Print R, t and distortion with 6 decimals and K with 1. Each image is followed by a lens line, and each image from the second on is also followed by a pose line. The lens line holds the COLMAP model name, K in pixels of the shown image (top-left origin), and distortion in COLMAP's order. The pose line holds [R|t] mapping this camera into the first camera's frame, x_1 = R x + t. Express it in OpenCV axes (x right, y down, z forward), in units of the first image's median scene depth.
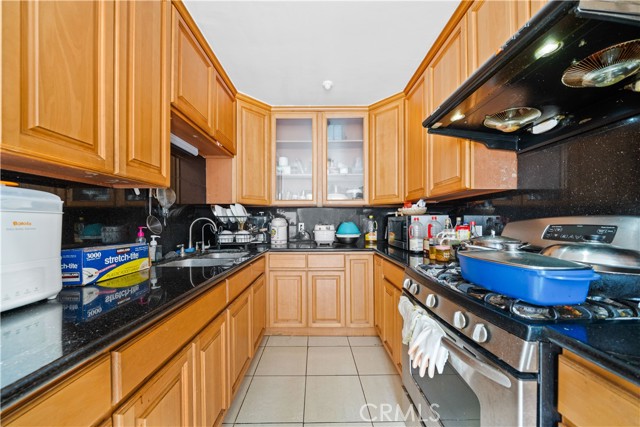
lens RADIAL K [[217.9, 0, 312.2], [0, 217.9, 223.6], [0, 0, 1]] dist [-0.007982, 0.000143]
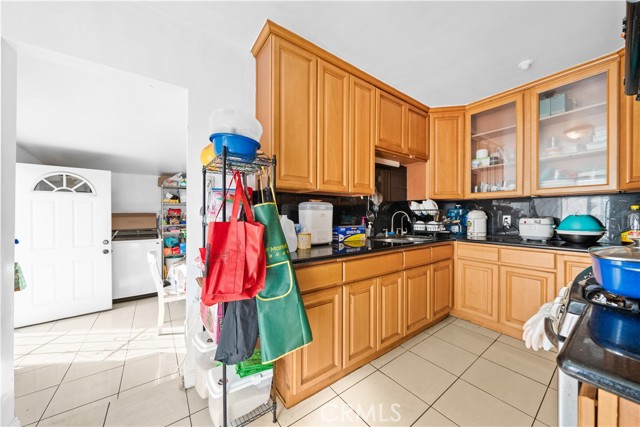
lens RADIAL K [[217.9, 0, 324.0], [0, 217.9, 215.2], [0, 0, 1]] dist [-0.007982, 0.000143]
pose [[0.599448, 0.006261, -0.800390, 0.288924], [-0.008262, 0.999965, 0.001634, 0.000653], [0.800371, 0.005634, 0.599478, -0.214882]]
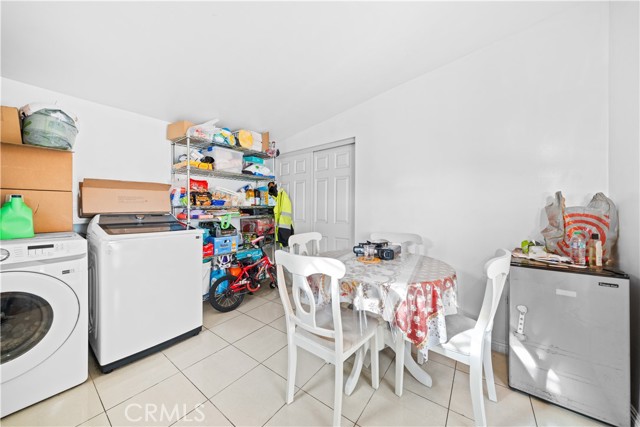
lens RADIAL K [[217.9, 0, 318.7], [0, 217.9, 208.9], [0, 0, 1]] dist [-0.007982, 0.000143]
pose [[0.805622, 0.010248, -0.592341, -0.901509], [-0.014111, 0.999899, -0.001893, 0.107599], [0.592262, 0.009883, 0.805685, -0.679691]]
